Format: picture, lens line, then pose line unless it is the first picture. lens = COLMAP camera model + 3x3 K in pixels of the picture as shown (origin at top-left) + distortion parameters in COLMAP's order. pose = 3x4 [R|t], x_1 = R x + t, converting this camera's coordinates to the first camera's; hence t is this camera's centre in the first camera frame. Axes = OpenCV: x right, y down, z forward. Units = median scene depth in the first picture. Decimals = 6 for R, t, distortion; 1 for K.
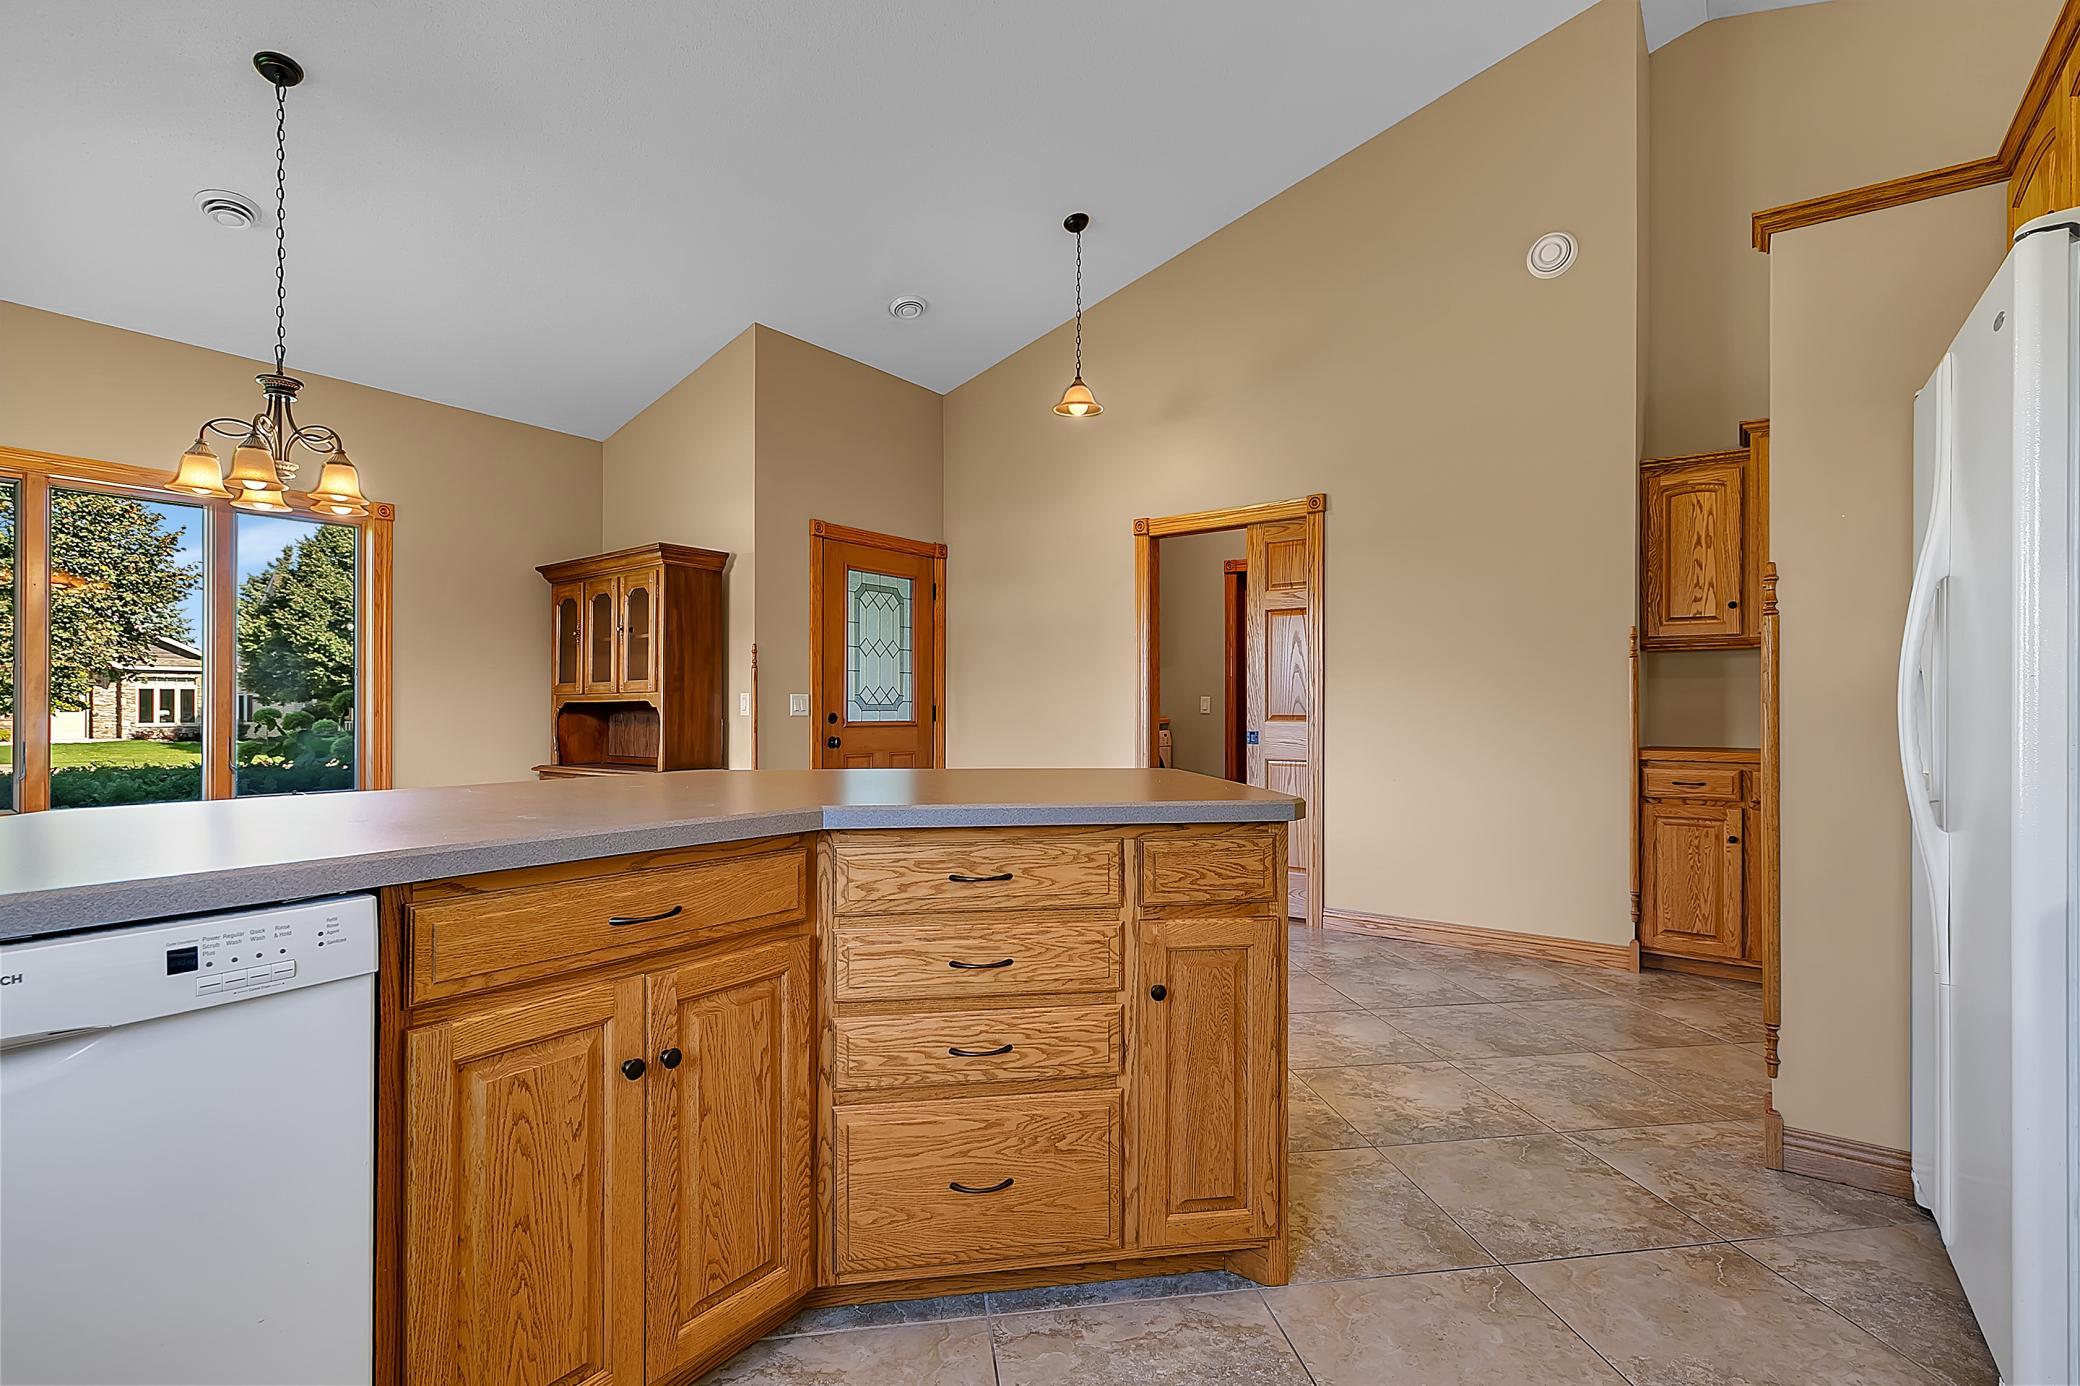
lens RADIAL K [[960.3, 0, 1047.7], [0, 960.3, 697.6], [0, 0, 1]] dist [0.010823, -0.003311]
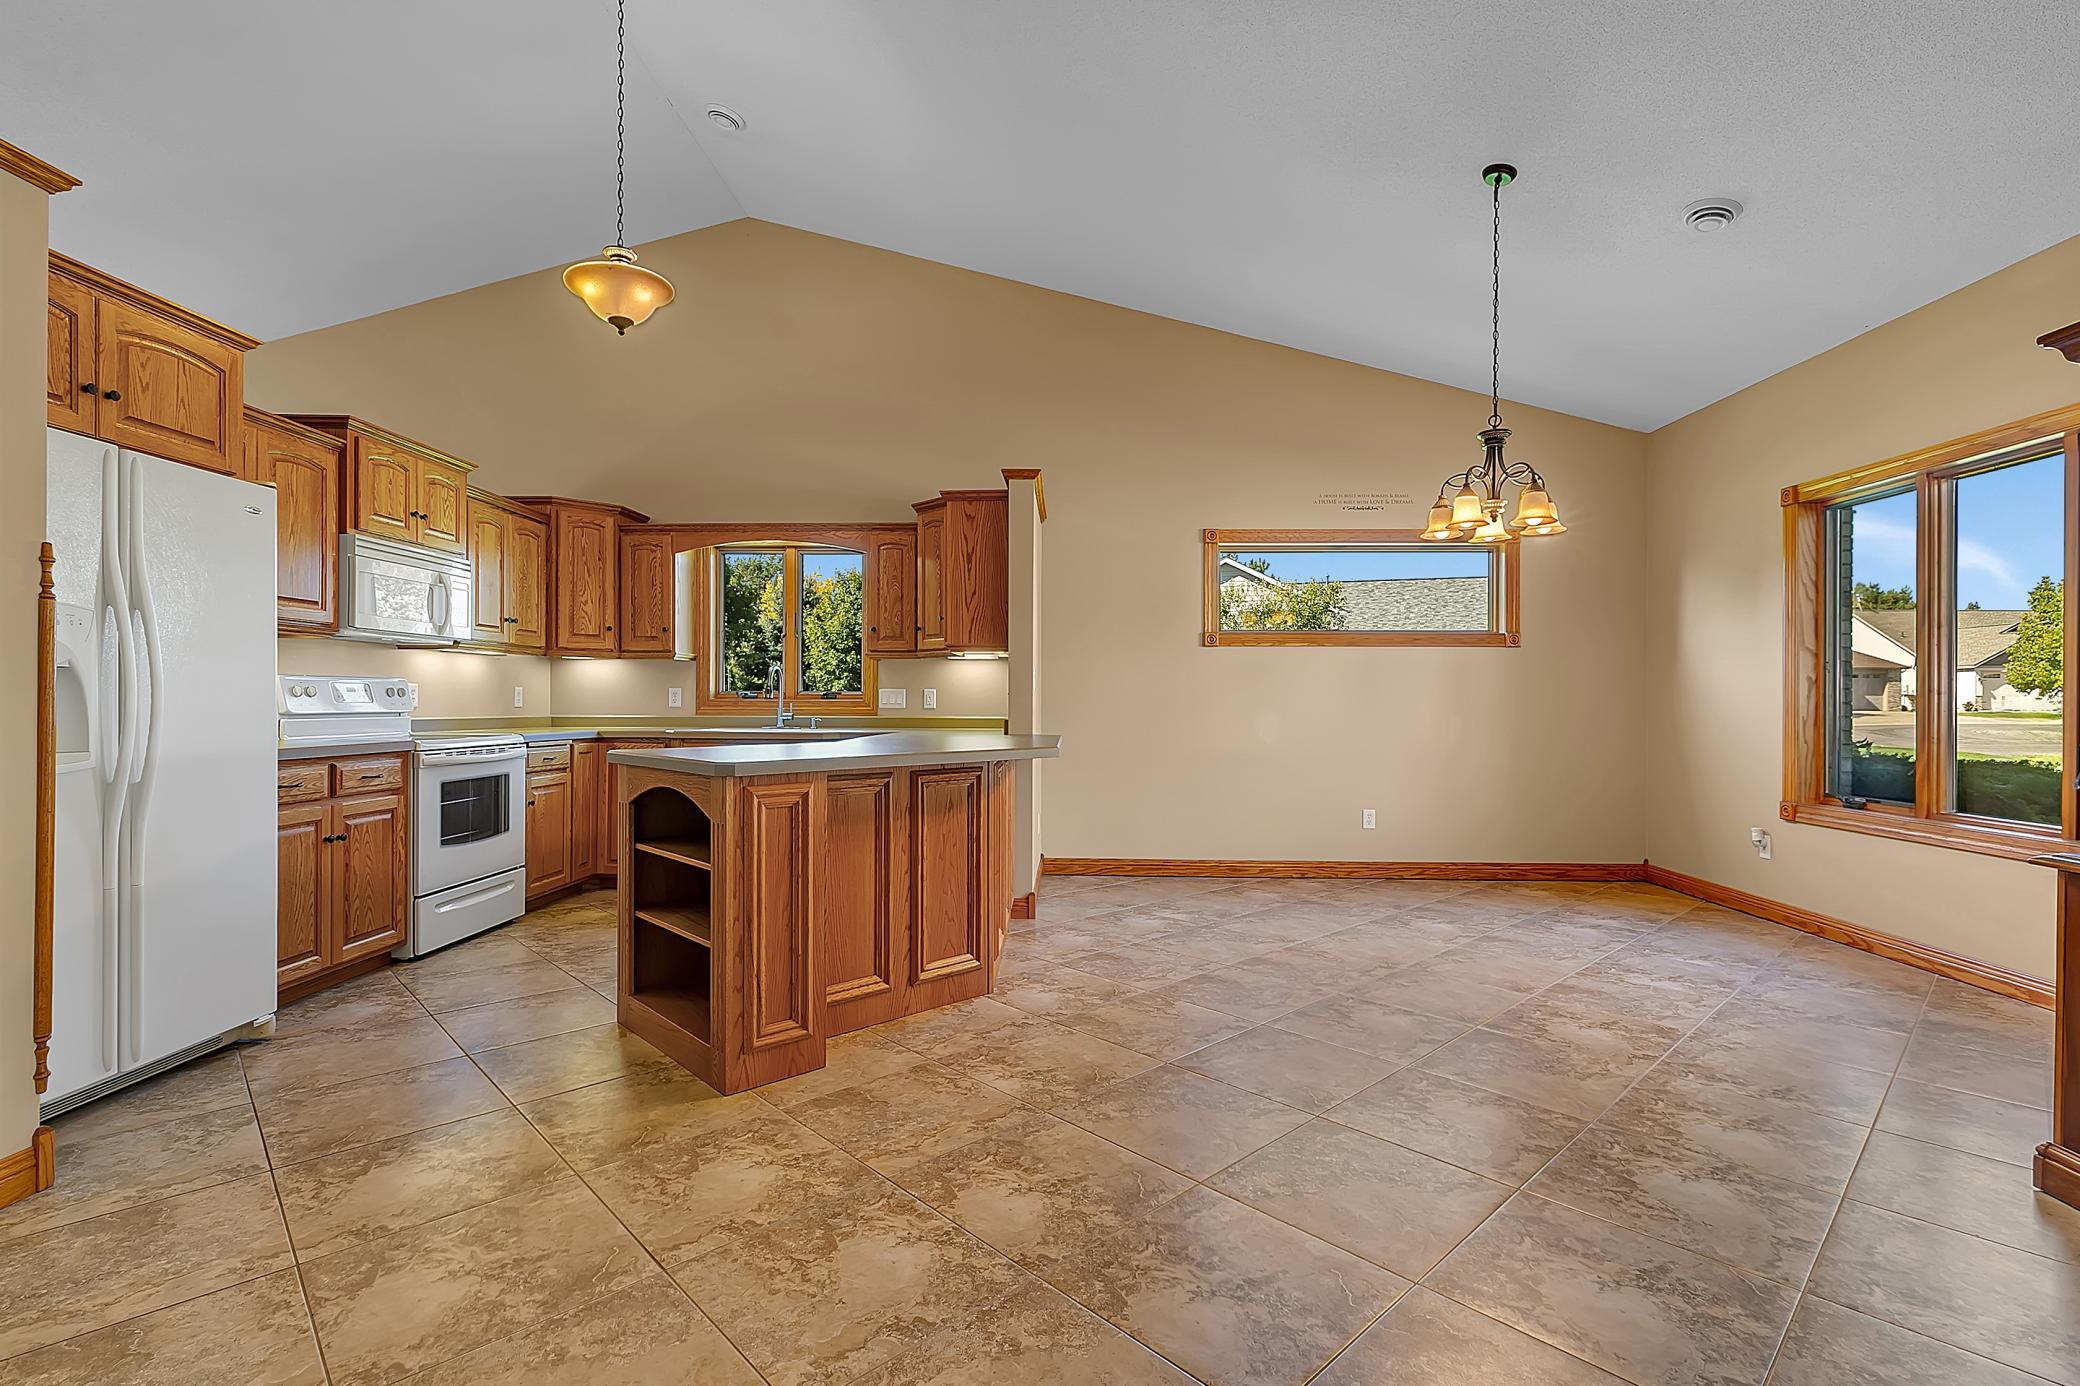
lens RADIAL K [[960.3, 0, 1049.0], [0, 960.3, 695.2], [0, 0, 1]] dist [0.010823, -0.003311]
pose [[-0.821101, -0.006160, -0.570750, 0.209052], [0.001542, 0.999914, -0.013010, 0.008901], [0.570781, -0.011562, -0.821021, 0.991299]]
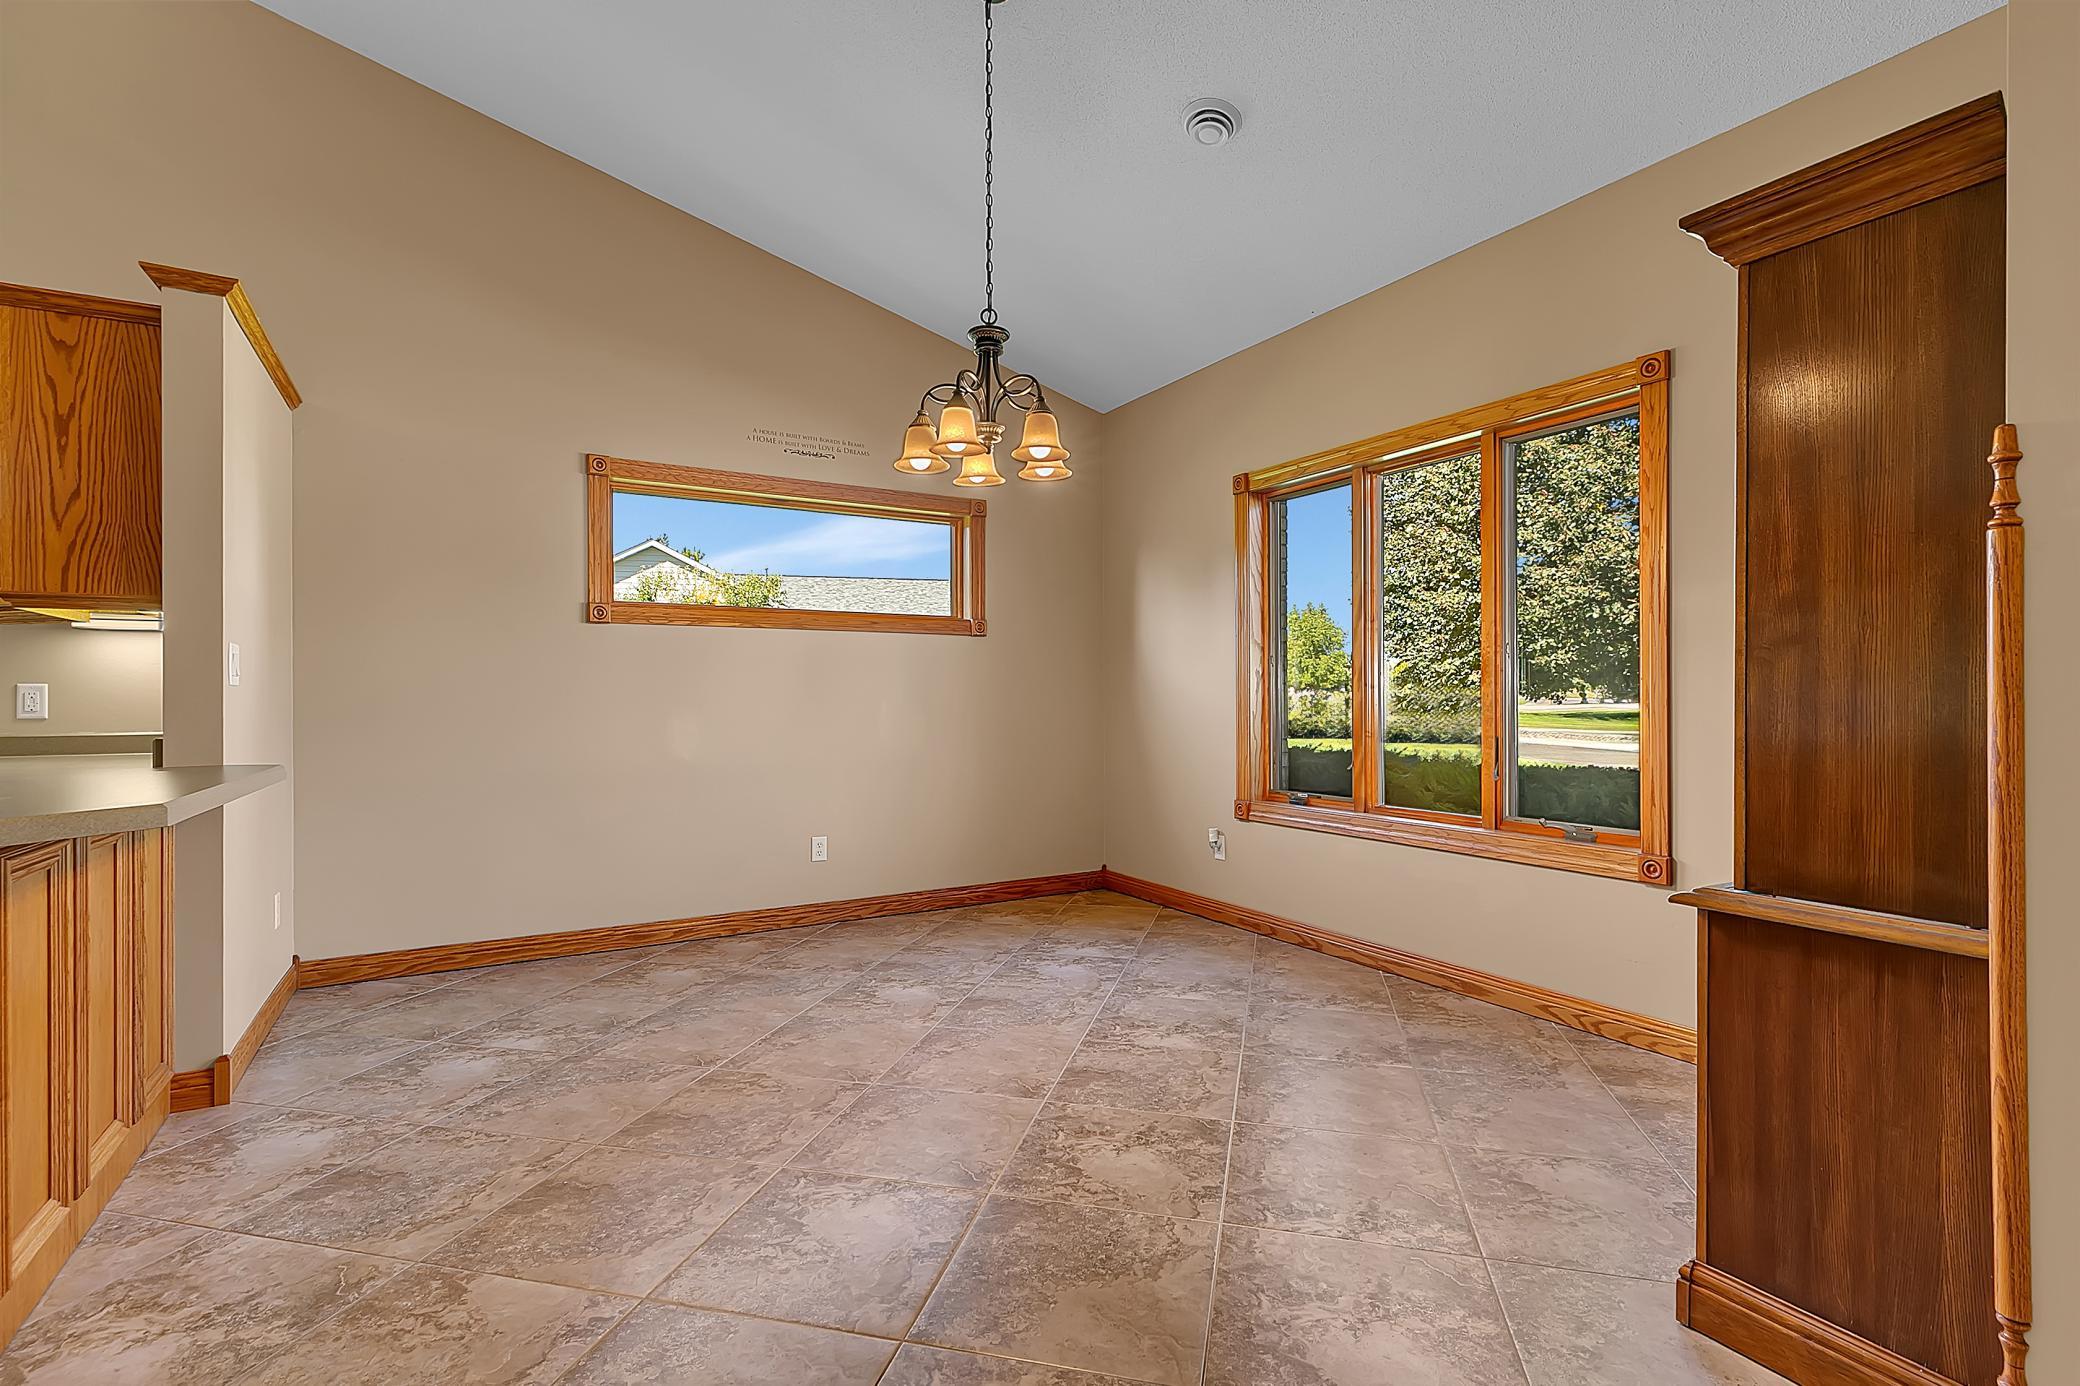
lens RADIAL K [[960.3, 0, 1049.7], [0, 960.3, 697.1], [0, 0, 1]] dist [0.010823, -0.003311]
pose [[-0.386419, -0.000507, -0.922323, 0.001139], [0.012895, 0.999899, -0.005953, 0.007678], [0.922233, -0.014194, -0.386373, 0.825464]]
